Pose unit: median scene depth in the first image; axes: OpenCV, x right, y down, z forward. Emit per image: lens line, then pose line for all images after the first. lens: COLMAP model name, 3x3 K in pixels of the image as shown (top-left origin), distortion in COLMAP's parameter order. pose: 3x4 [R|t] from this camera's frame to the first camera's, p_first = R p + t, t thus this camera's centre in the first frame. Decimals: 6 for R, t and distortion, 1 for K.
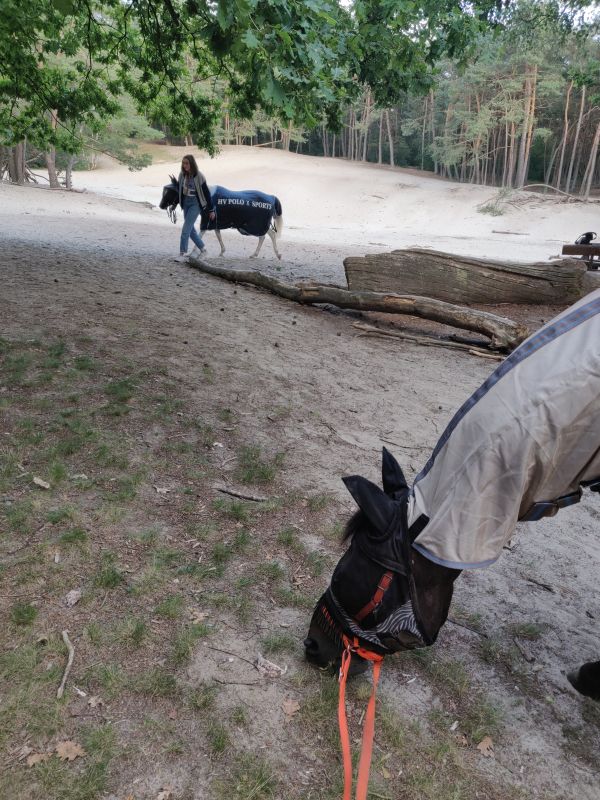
lens RADIAL K [[631.6, 0, 281.7], [0, 631.6, 399.1], [0, 0, 1]] dist [-0.028958, 0.102916]
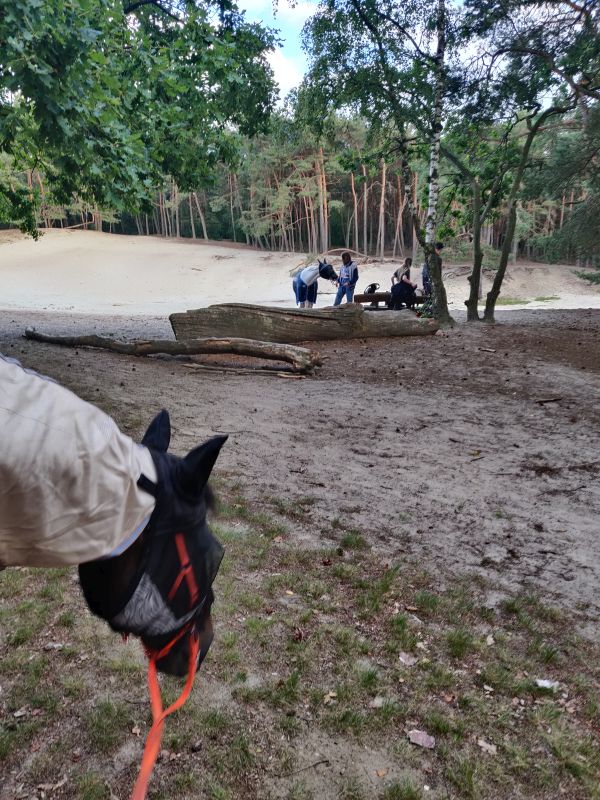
lens RADIAL K [[631.6, 0, 281.7], [0, 631.6, 399.1], [0, 0, 1]] dist [-0.028958, 0.102916]
pose [[0.960054, -0.119023, 0.253239, -0.020164], [0.145700, 0.985293, -0.089274, 0.079053], [-0.238889, 0.122605, 0.963276, -0.200914]]
